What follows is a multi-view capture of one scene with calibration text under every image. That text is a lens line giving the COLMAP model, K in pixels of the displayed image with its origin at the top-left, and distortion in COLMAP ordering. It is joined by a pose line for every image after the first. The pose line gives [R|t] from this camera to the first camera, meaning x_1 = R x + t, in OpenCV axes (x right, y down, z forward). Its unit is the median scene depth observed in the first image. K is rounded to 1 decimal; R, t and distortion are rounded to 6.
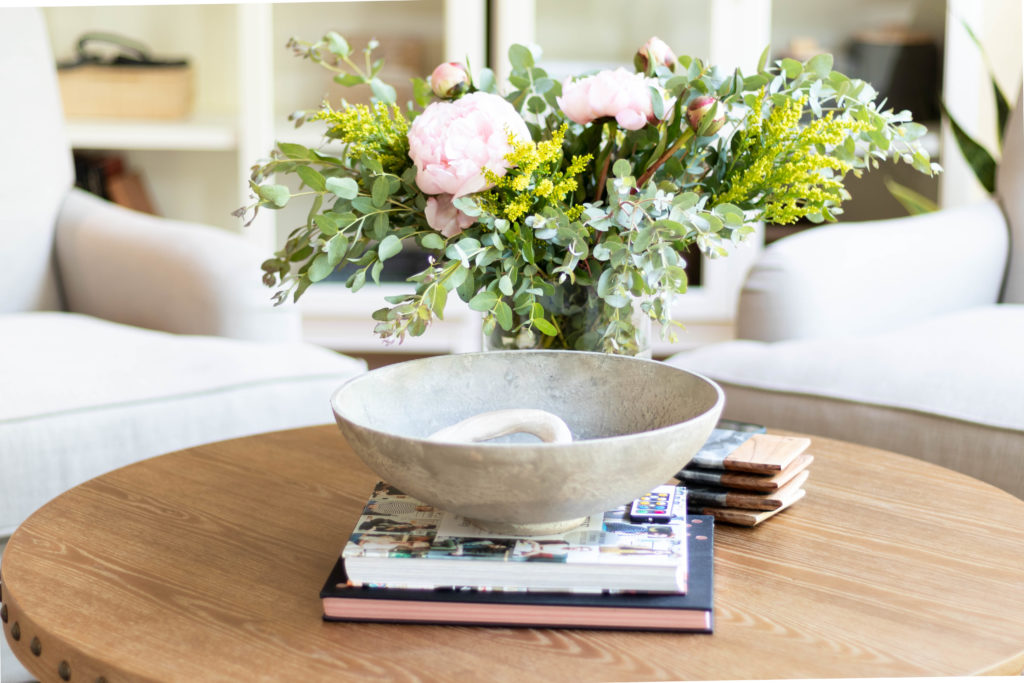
lens RADIAL K [[2450.2, 0, 512.0], [0, 2450.2, 341.5], [0, 0, 1]] dist [-0.036949, 0.262692]
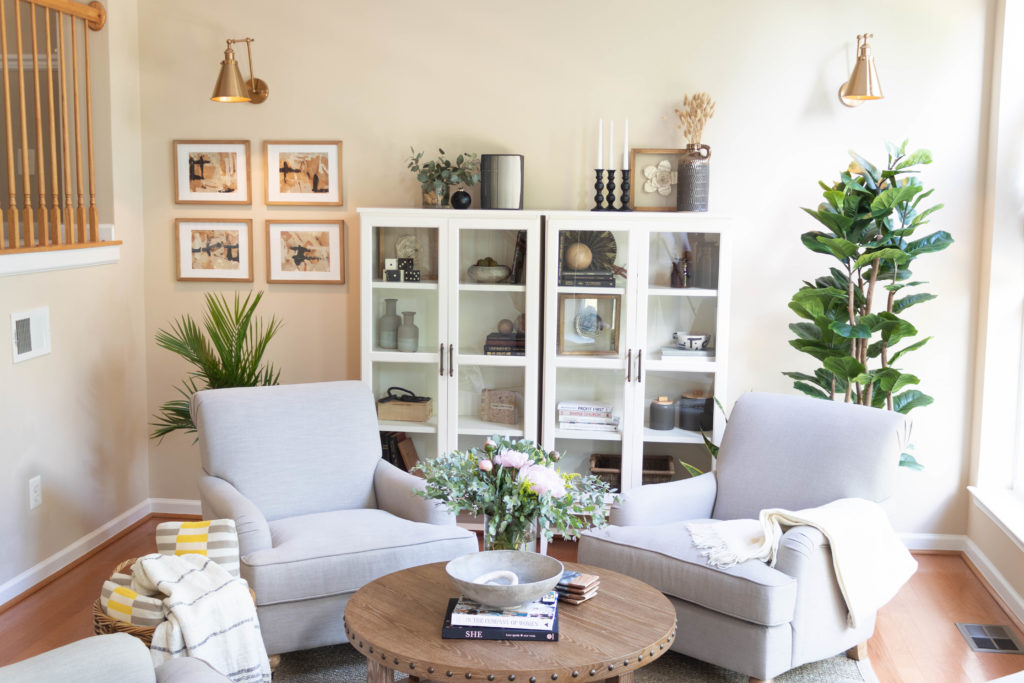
lens RADIAL K [[1238.9, 0, 512.0], [0, 1238.9, 341.5], [0, 0, 1]] dist [0.021263, 0.017328]
pose [[0.995615, 0.017171, -0.091956, 0.161625], [-0.025212, 0.995888, -0.087009, -0.127628], [0.090084, 0.088946, 0.991954, -0.666358]]
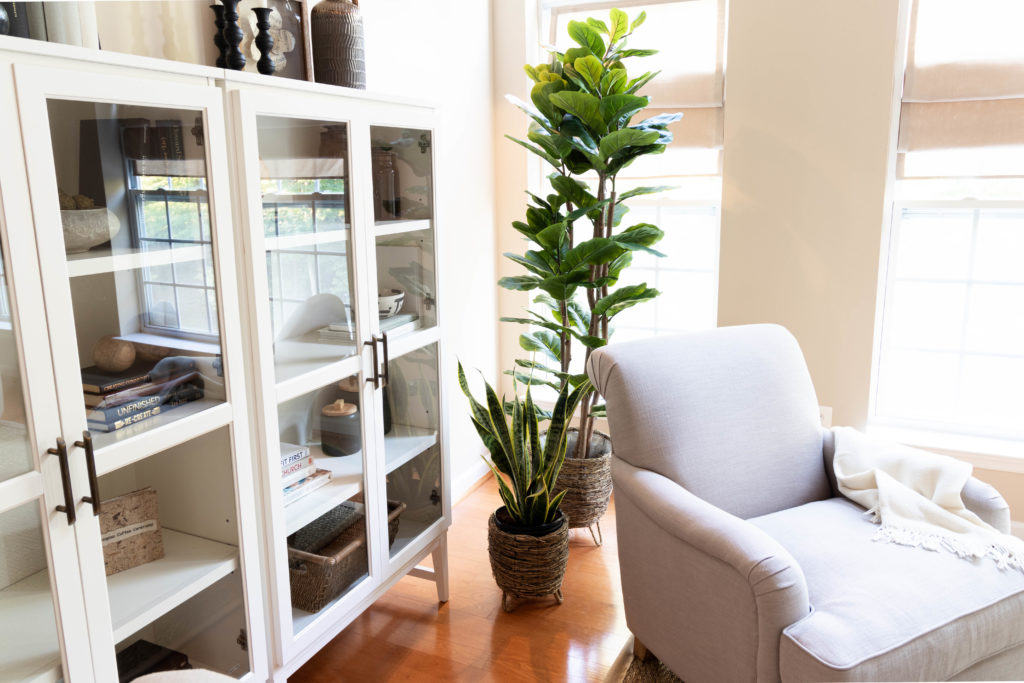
lens RADIAL K [[773.5, 0, 512.8], [0, 773.5, 319.8], [0, 0, 1]] dist [0.006034, 0.000100]
pose [[0.384819, -0.188501, 0.903538, -0.593845], [0.209756, 0.971170, 0.113274, -0.425104], [-0.898842, 0.145933, 0.413264, 1.367536]]
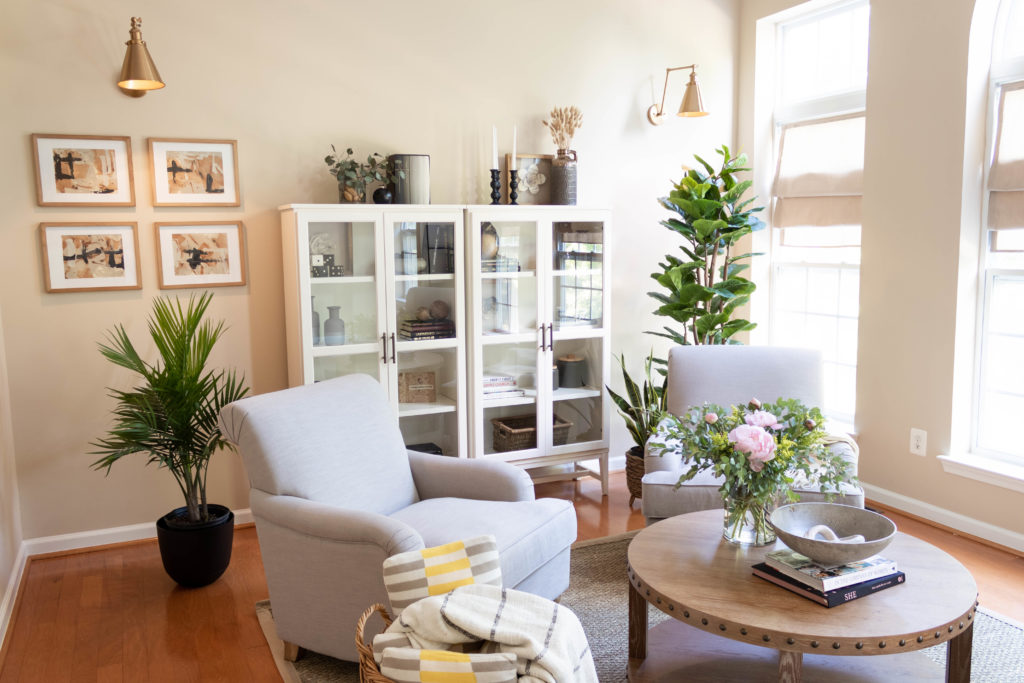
lens RADIAL K [[825.7, 0, 508.8], [0, 825.7, 350.8], [0, 0, 1]] dist [-0.003239, 0.012900]
pose [[0.891653, -0.079500, 0.445685, -0.796586], [0.113946, 0.992178, -0.050982, -0.182667], [-0.438146, 0.096242, 0.893737, 0.163669]]
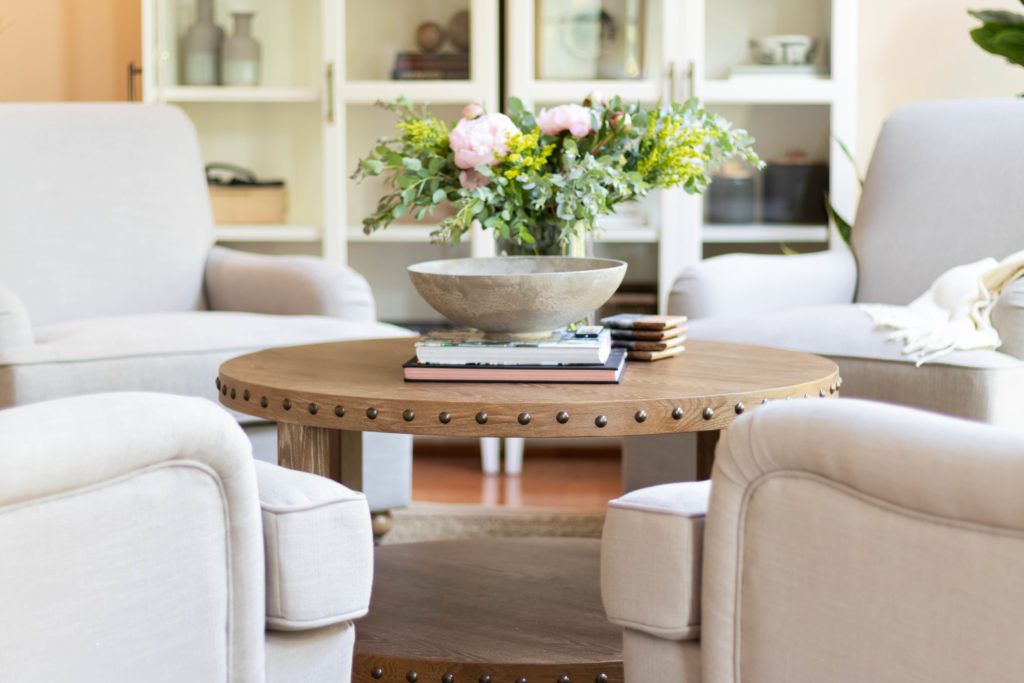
lens RADIAL K [[2450.2, 0, 512.0], [0, 2450.2, 341.5], [0, 0, 1]] dist [-0.036949, 0.262692]
pose [[0.999930, -0.005970, -0.010193, 0.019188], [0.004820, 0.993990, -0.109363, 0.257024], [0.010785, 0.109307, 0.993950, -0.729217]]
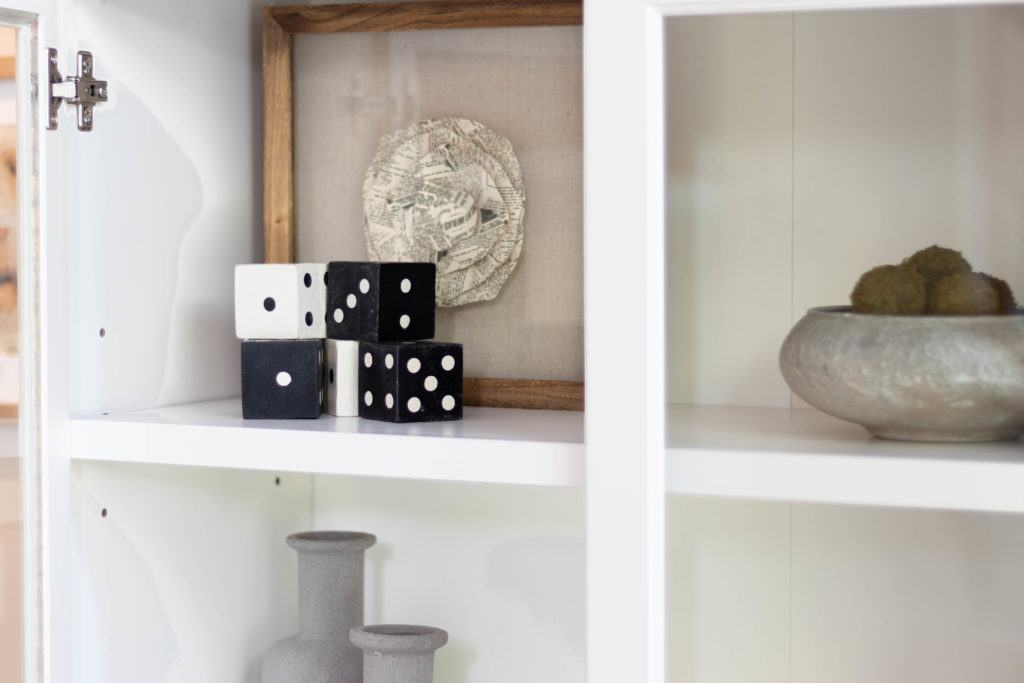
lens RADIAL K [[2450.2, 0, 512.0], [0, 2450.2, 341.5], [0, 0, 1]] dist [-0.036949, 0.262692]
pose [[0.910737, 0.013997, -0.412749, 0.041937], [-0.079169, 0.986807, -0.141222, -0.404177], [0.405327, 0.161293, 0.899830, 1.286102]]
